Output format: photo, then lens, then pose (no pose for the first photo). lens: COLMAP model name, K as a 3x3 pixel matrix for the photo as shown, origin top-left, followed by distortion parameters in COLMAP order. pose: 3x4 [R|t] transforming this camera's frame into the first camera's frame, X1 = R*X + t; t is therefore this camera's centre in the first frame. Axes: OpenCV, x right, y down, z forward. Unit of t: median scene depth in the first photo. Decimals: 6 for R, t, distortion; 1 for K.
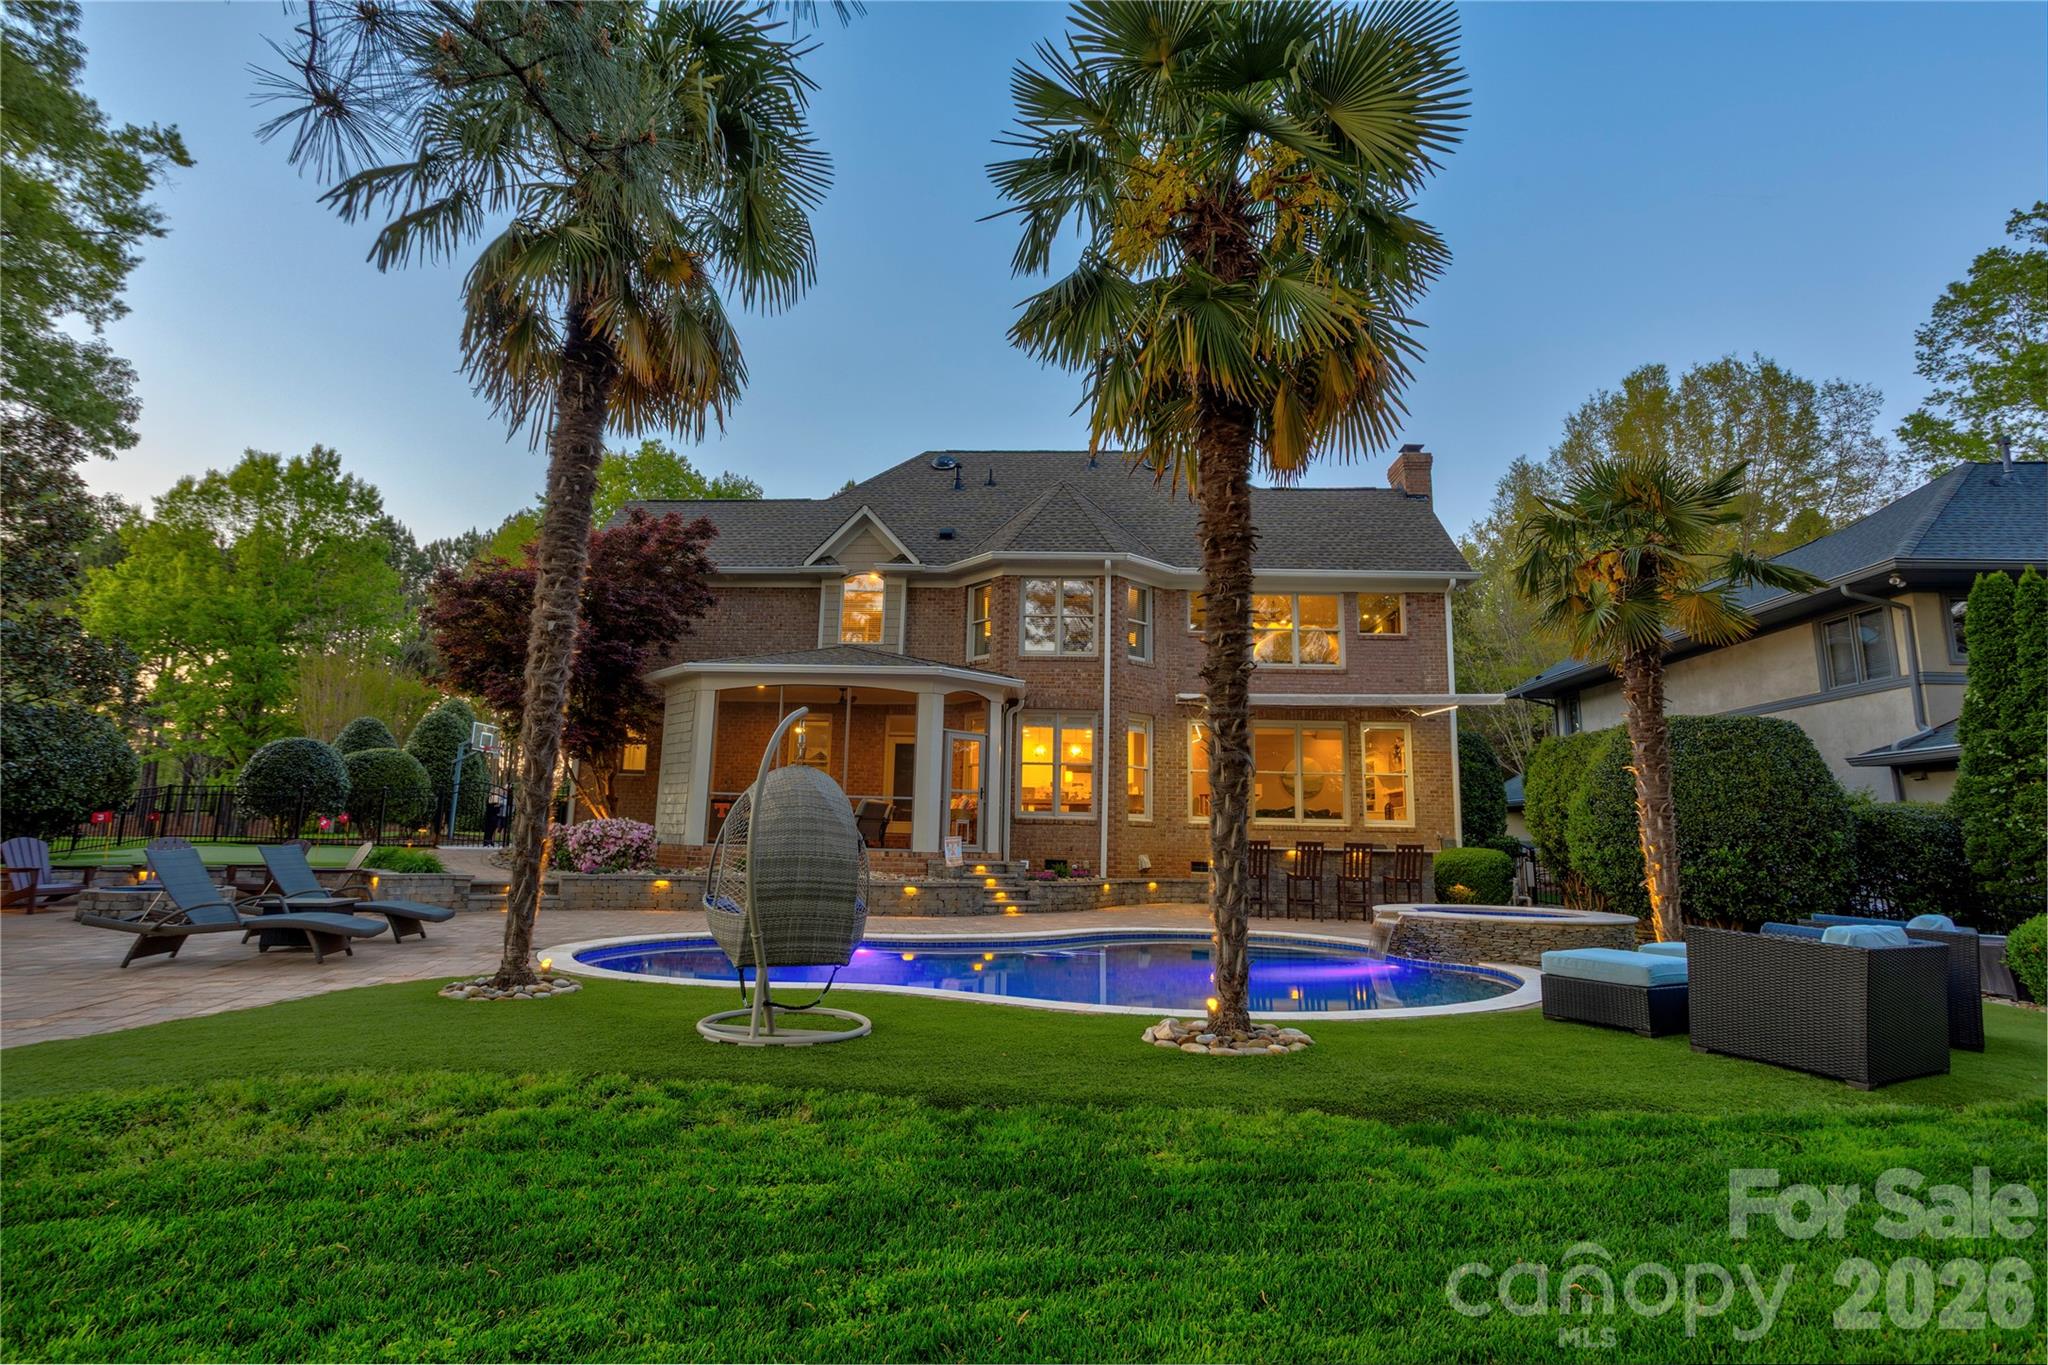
lens RADIAL K [[985.7, 0, 999.3], [0, 985.7, 664.4], [0, 0, 1]] dist [-0.054467, 0.034769]
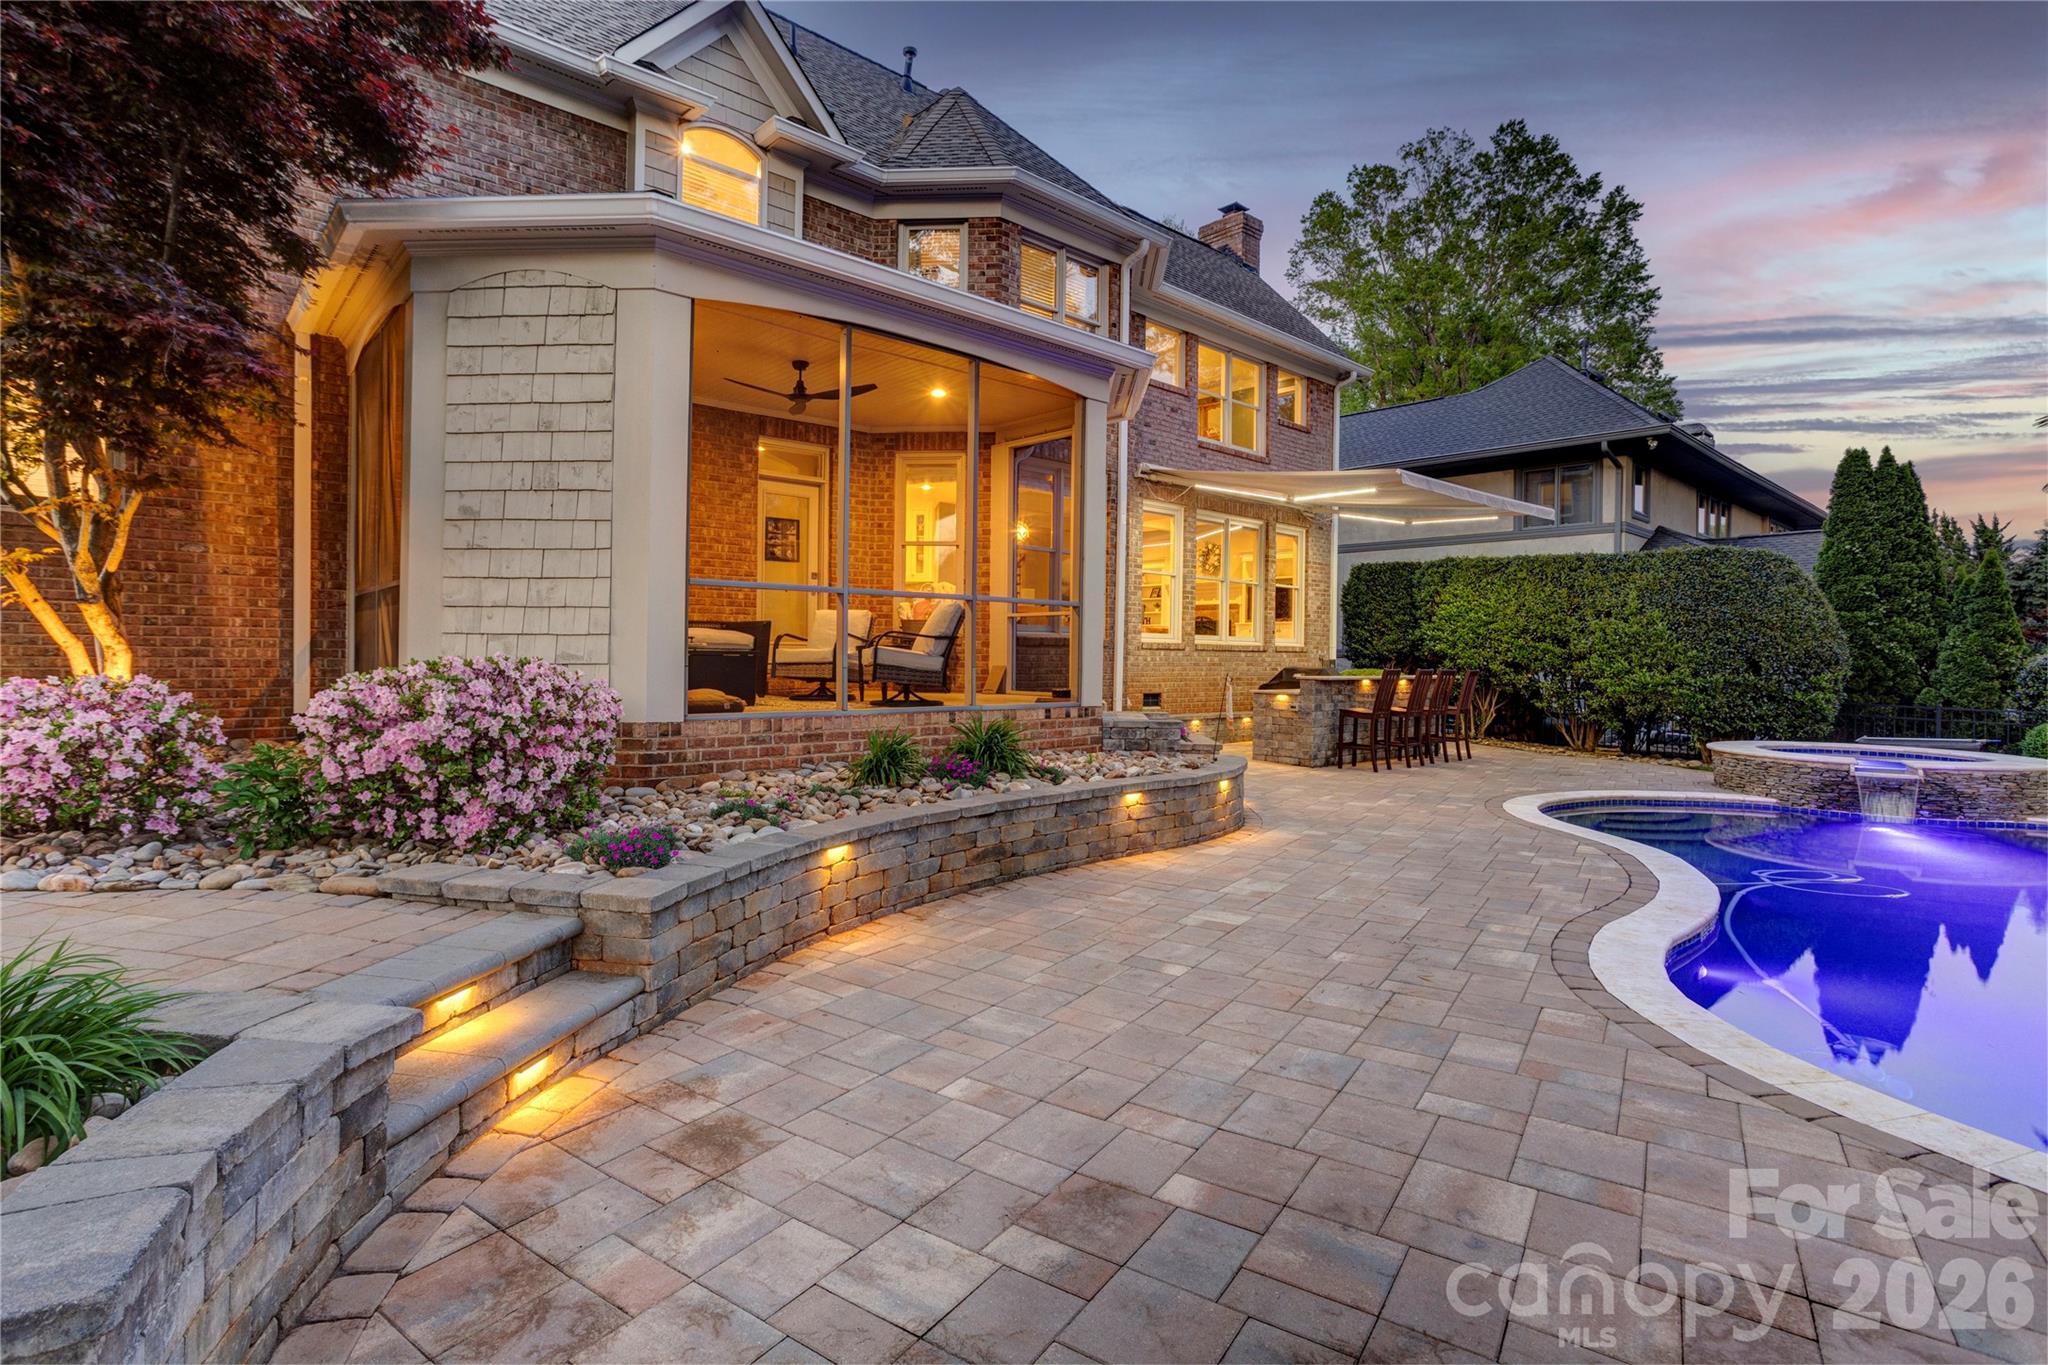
lens RADIAL K [[985.7, 0, 999.3], [0, 985.7, 664.4], [0, 0, 1]] dist [-0.054467, 0.034769]
pose [[0.702064, -0.024159, 0.711704, -0.421496], [-0.121706, 0.980649, 0.153346, 0.080319], [-0.701636, -0.194277, 0.685538, 0.580637]]
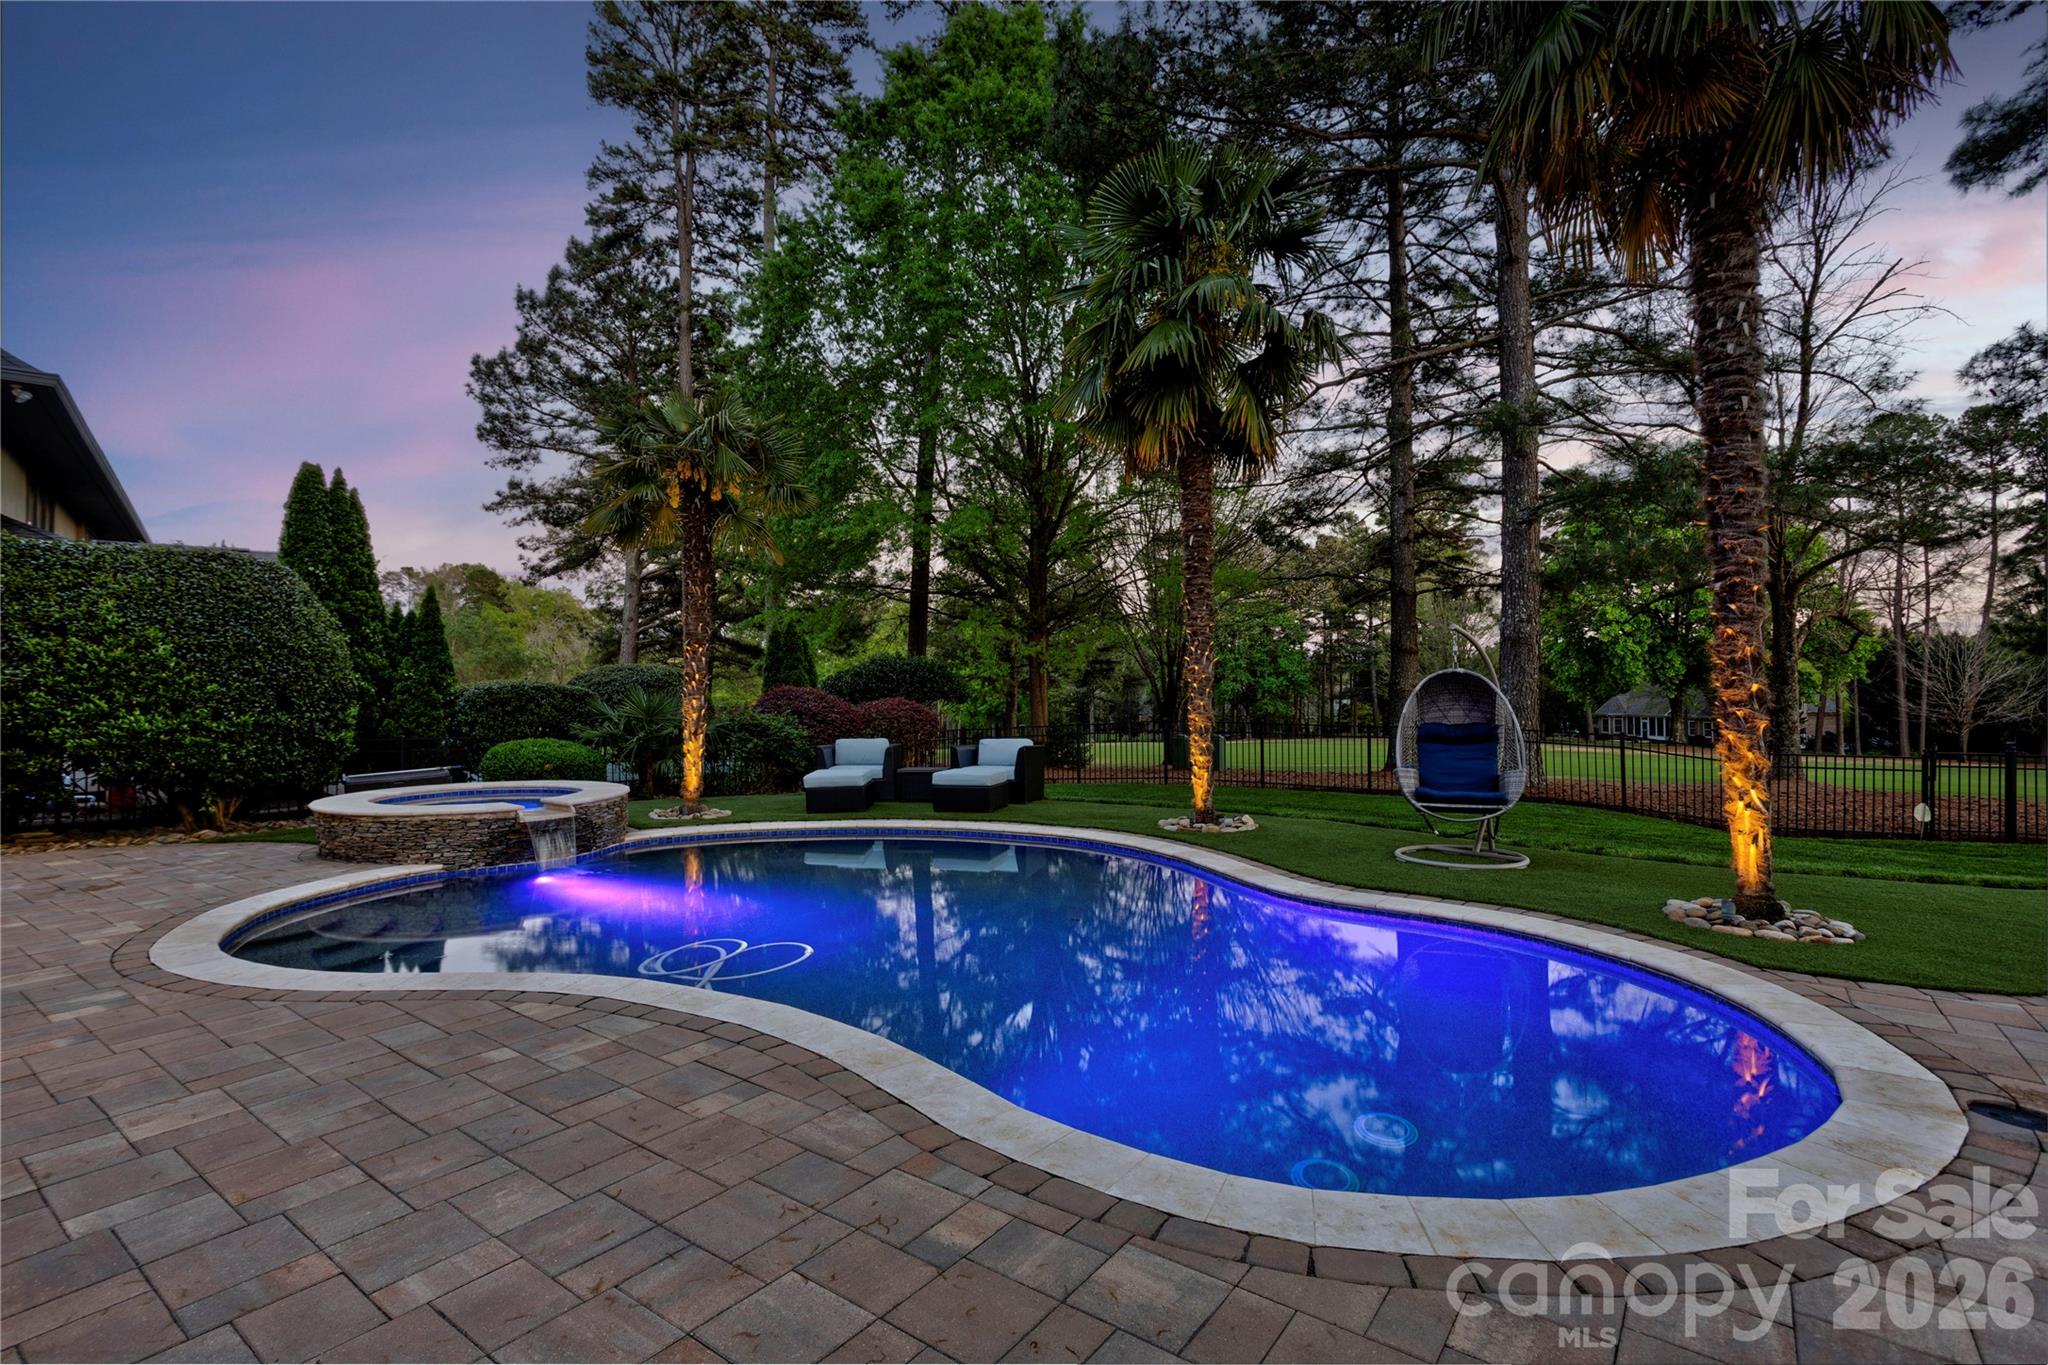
lens RADIAL K [[985.7, 0, 999.3], [0, 985.7, 664.4], [0, 0, 1]] dist [-0.054467, 0.034769]
pose [[-0.675559, -0.003146, 0.737299, -0.246070], [-0.140937, 0.982103, -0.124944, 0.111731], [-0.723710, -0.188320, -0.663912, 0.752414]]
